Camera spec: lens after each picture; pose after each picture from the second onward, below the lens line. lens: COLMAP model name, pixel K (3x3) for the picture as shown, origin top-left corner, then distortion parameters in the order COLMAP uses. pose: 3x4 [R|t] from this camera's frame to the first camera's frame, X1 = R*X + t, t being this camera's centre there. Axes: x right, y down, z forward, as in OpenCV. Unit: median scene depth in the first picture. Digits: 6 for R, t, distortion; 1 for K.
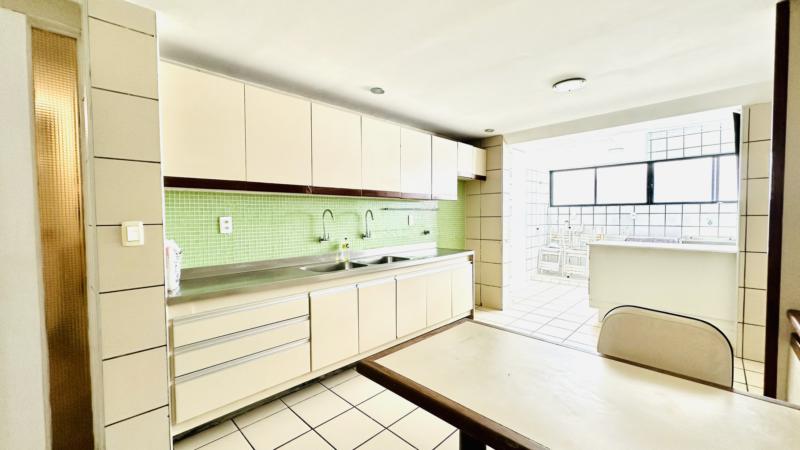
lens RADIAL K [[320.7, 0, 401.3], [0, 320.7, 226.3], [0, 0, 1]] dist [0.006562, 0.001072]
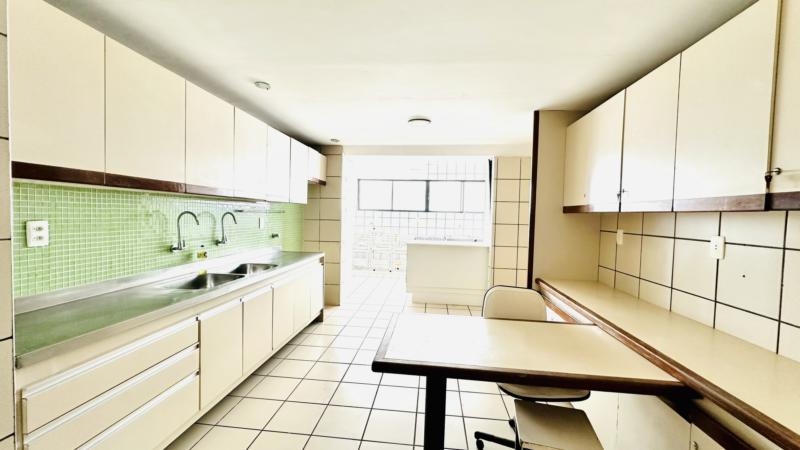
lens RADIAL K [[320.7, 0, 397.7], [0, 320.7, 225.5], [0, 0, 1]] dist [0.006562, 0.001072]
pose [[0.785927, 0.005185, 0.618298, -0.236007], [-0.007392, 0.999972, 0.001010, -0.016222], [-0.618276, -0.005365, 0.785943, 0.023055]]
